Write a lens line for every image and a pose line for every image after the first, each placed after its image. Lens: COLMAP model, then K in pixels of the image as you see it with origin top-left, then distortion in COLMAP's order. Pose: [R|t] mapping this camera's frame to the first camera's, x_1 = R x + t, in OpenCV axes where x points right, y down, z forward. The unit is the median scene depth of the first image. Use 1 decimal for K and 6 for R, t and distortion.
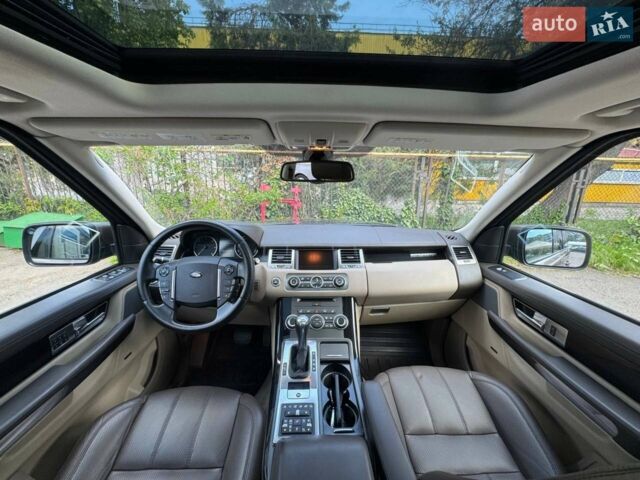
lens RADIAL K [[255.6, 0, 320.5], [0, 255.6, 237.9], [0, 0, 1]] dist [-0.011503, -0.000166]
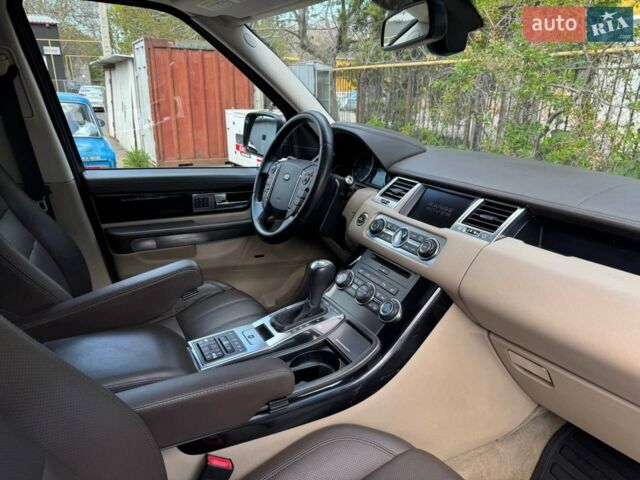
lens RADIAL K [[453.9, 0, 316.5], [0, 453.9, 239.3], [0, 0, 1]] dist [0.063480, -0.097591]
pose [[0.412711, 0.264239, -0.871692, 0.789045], [-0.248032, 0.953435, 0.171585, 0.052766], [0.876442, 0.145392, 0.459032, 0.378955]]
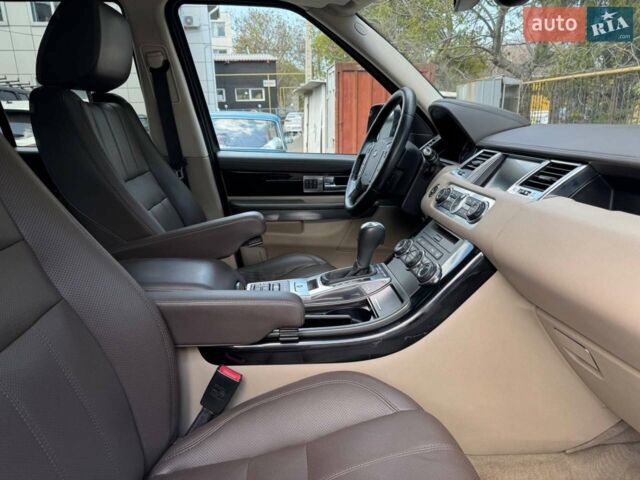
lens RADIAL K [[453.9, 0, 316.5], [0, 453.9, 239.3], [0, 0, 1]] dist [0.063480, -0.097591]
pose [[0.027848, 0.240766, -0.970184, 0.919933], [-0.258951, 0.939166, 0.225635, 0.106968], [0.965489, 0.244947, 0.088501, 0.652720]]
